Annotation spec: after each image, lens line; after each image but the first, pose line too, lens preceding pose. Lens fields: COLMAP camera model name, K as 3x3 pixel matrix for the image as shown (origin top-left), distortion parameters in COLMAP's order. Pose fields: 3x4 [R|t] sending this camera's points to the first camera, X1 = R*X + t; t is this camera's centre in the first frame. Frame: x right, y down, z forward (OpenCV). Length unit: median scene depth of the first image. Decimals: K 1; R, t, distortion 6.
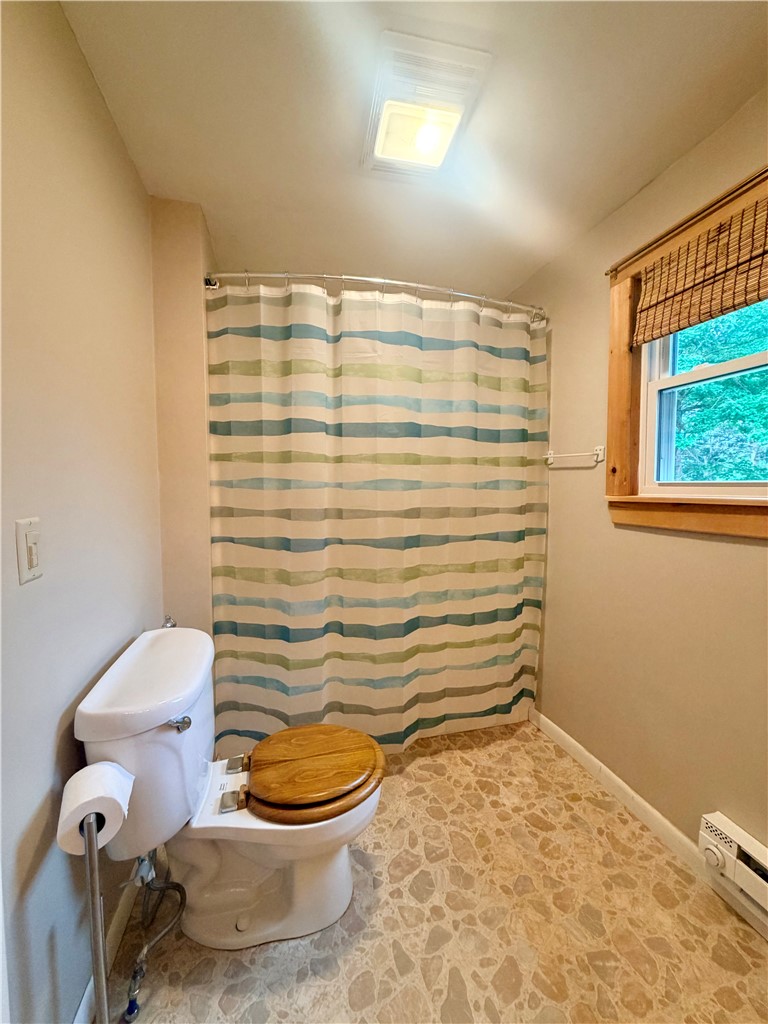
lens RADIAL K [[407.2, 0, 384.0], [0, 407.2, 512.0], [0, 0, 1]] dist [-0.000382, -0.000245]
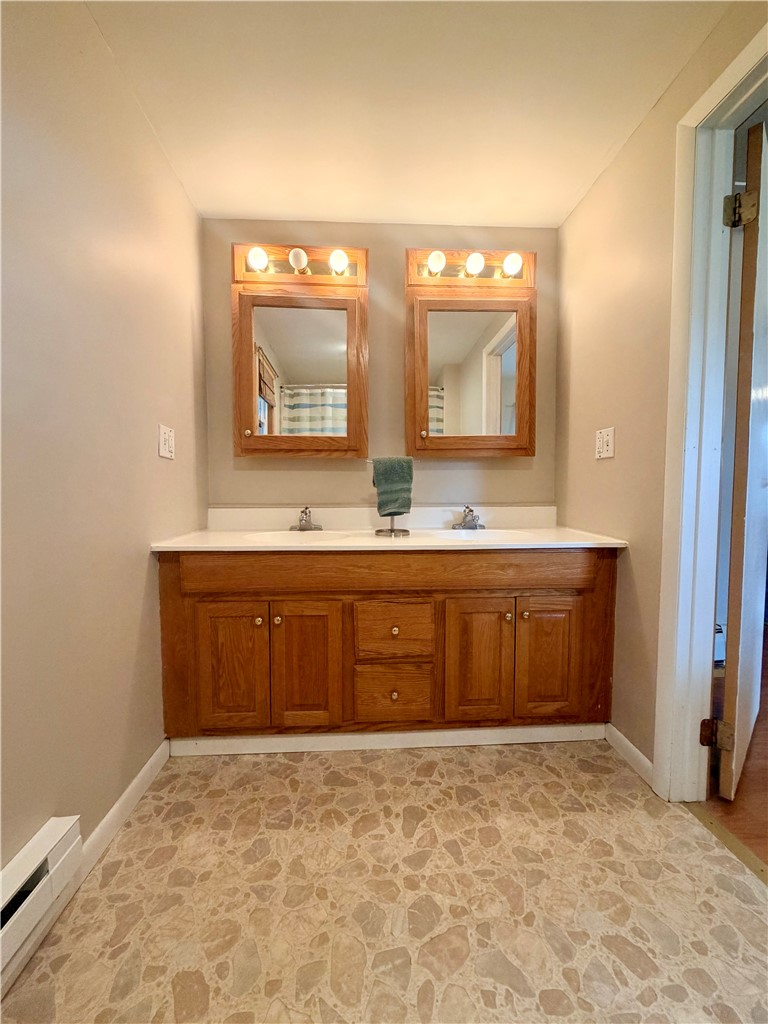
lens RADIAL K [[407.2, 0, 384.0], [0, 407.2, 512.0], [0, 0, 1]] dist [-0.000382, -0.000245]
pose [[-0.984826, -0.006441, 0.173426, 0.041713], [0.016040, 0.991655, 0.127917, 0.066117], [-0.172802, 0.128758, -0.976504, 1.774711]]
